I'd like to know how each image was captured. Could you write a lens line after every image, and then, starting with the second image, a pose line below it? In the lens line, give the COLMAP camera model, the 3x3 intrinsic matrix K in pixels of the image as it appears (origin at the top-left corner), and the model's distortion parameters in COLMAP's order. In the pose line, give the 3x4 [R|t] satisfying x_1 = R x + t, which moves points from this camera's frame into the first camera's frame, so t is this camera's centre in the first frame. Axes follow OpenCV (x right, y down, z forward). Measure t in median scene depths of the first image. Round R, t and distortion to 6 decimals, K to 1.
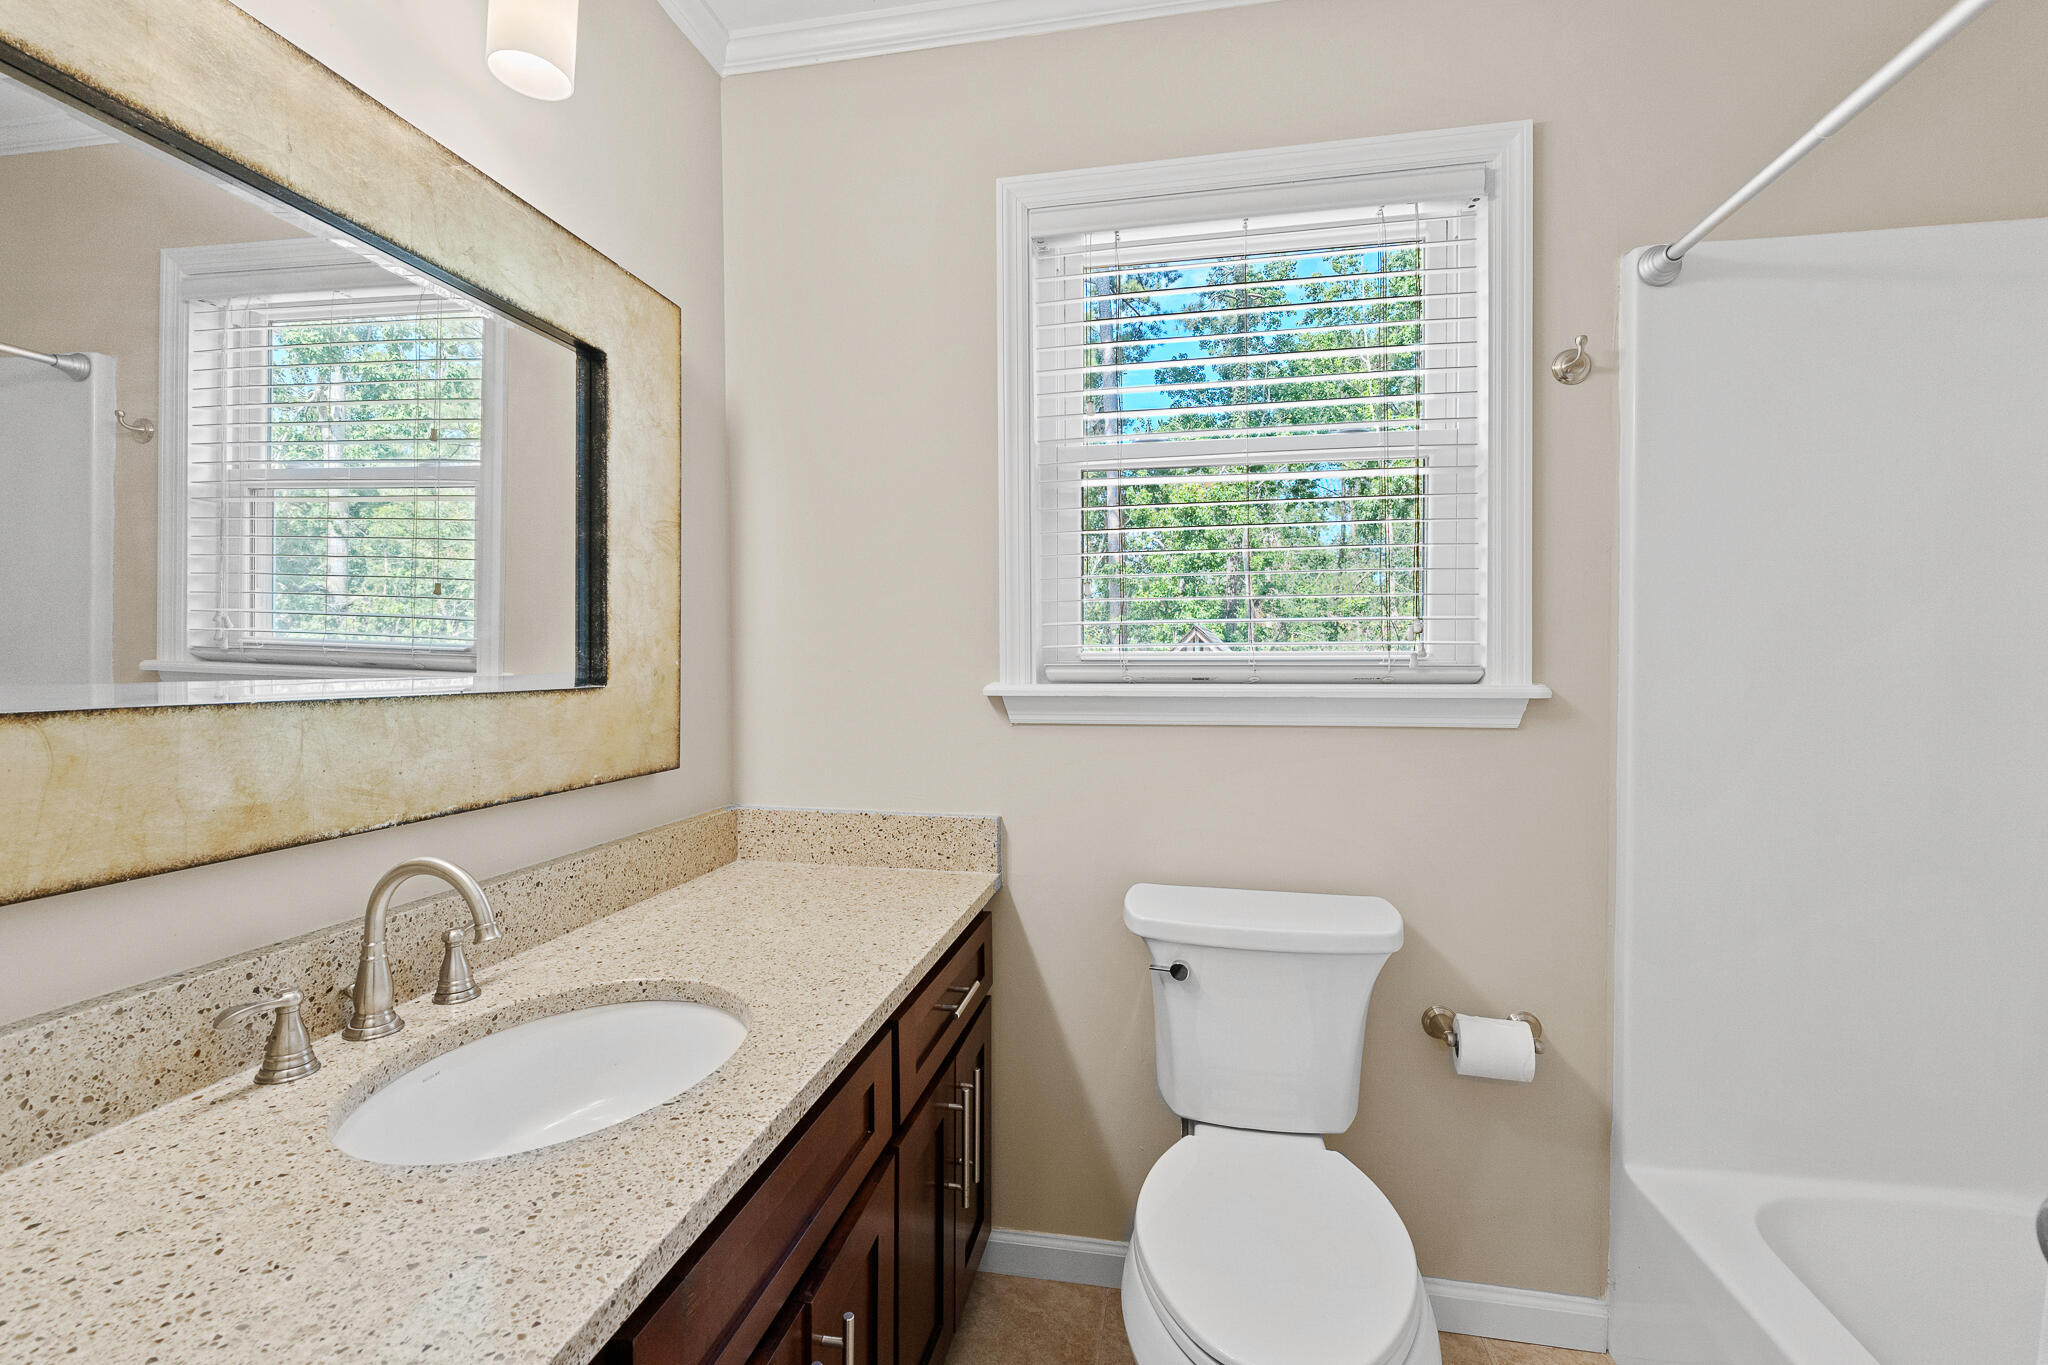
lens RADIAL K [[875.3, 0, 1028.1], [0, 875.3, 669.6], [0, 0, 1]] dist [-0.002673, -0.000622]
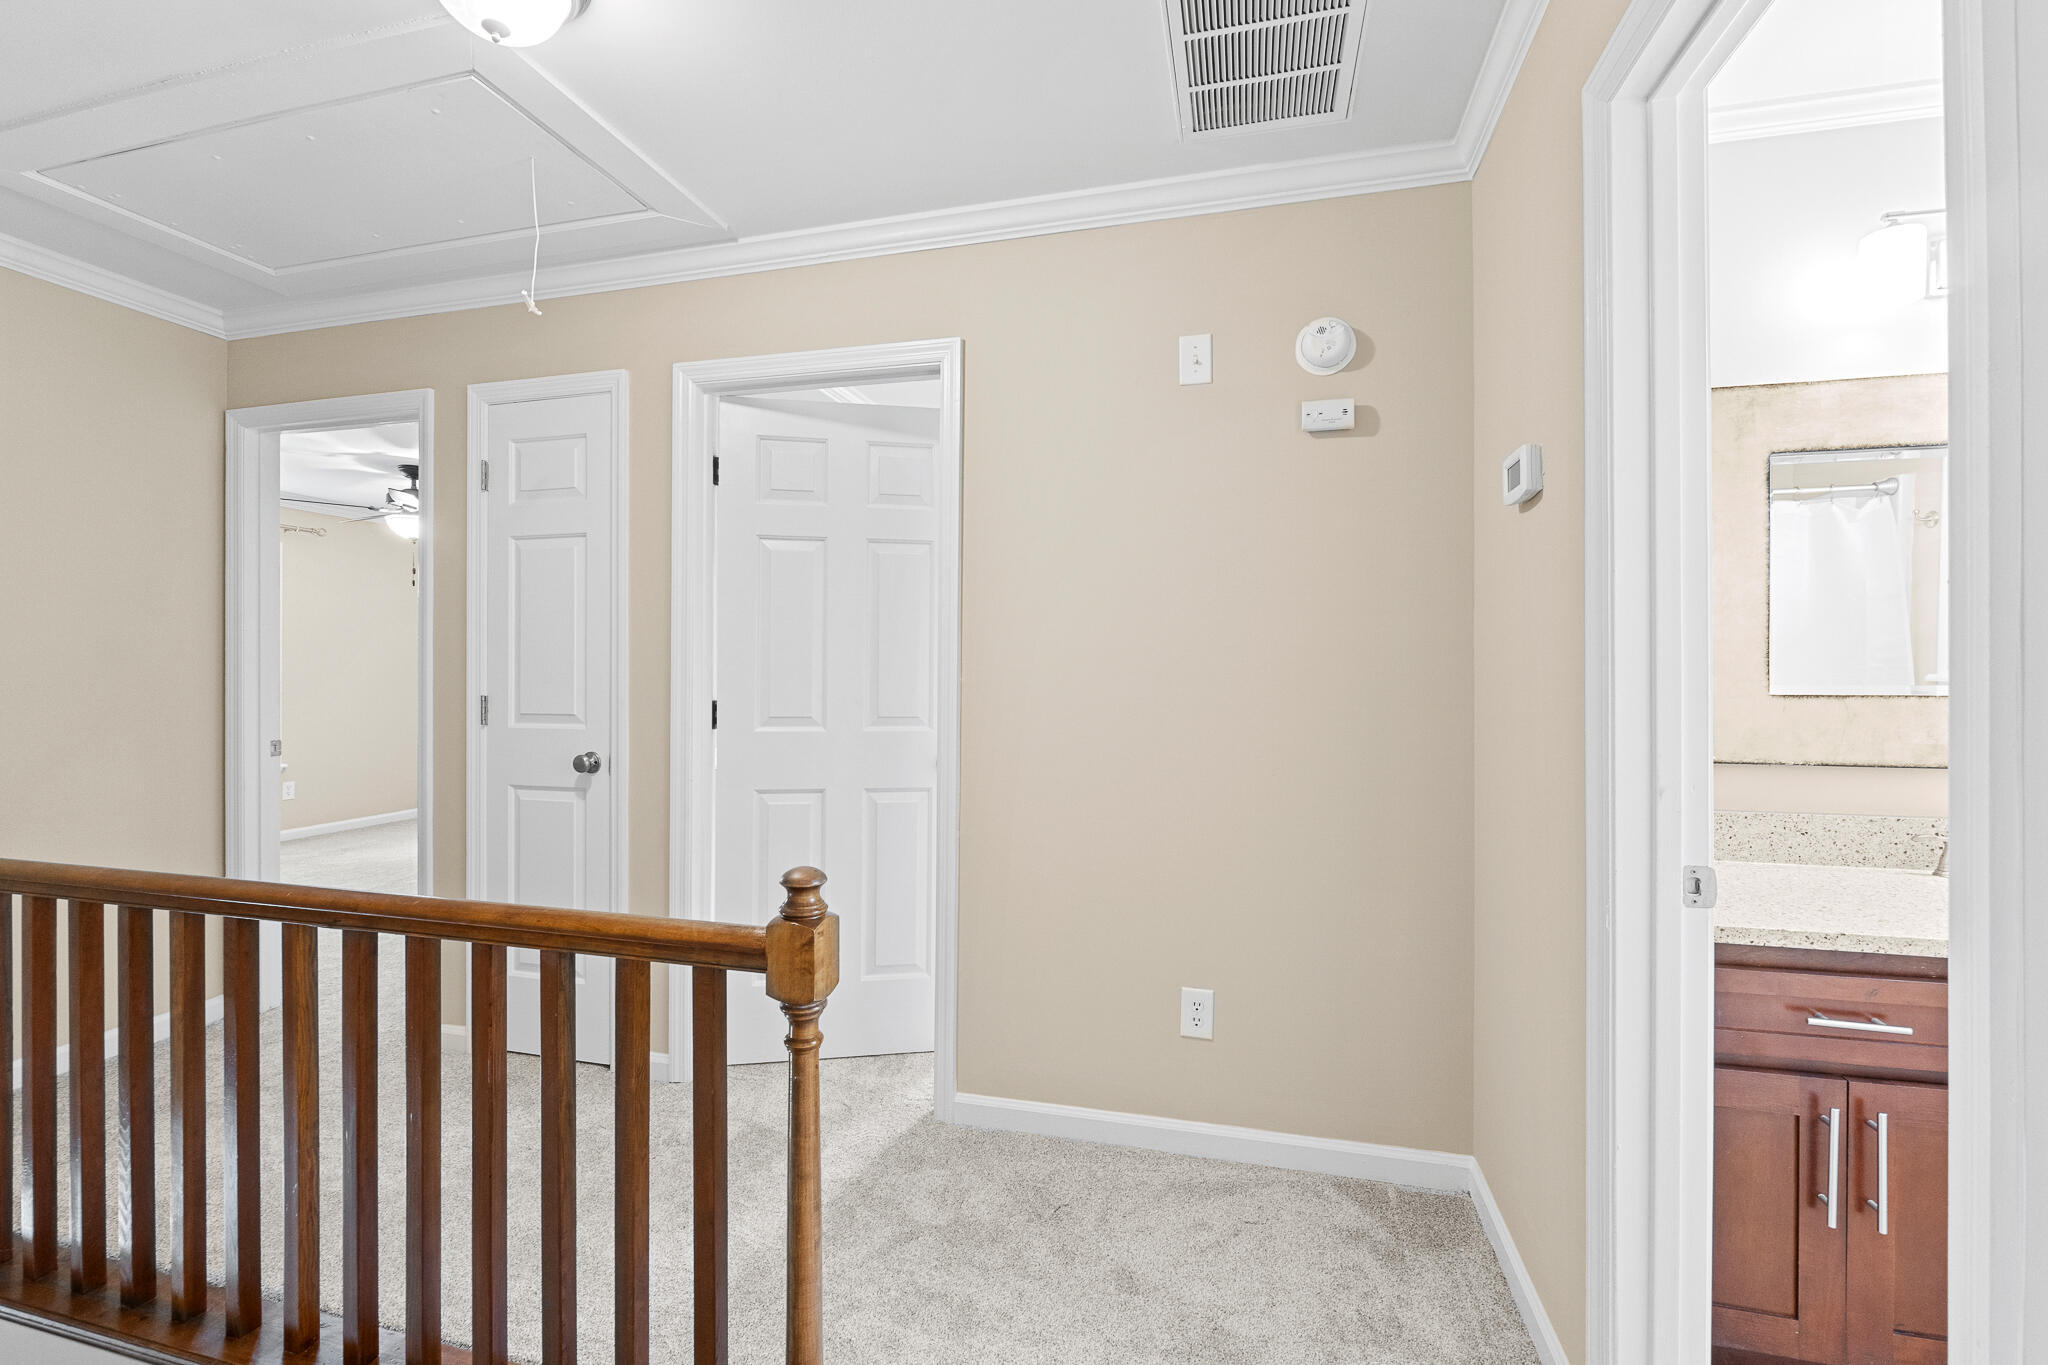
lens RADIAL K [[875.3, 0, 1024.0], [0, 875.3, 677.3], [0, 0, 1]] dist [-0.002673, -0.000622]
pose [[-0.062190, 0.002824, -0.998060, 1.328461], [-0.012383, 0.999917, 0.003601, 0.014198], [0.997987, 0.012583, -0.062150, -1.048770]]
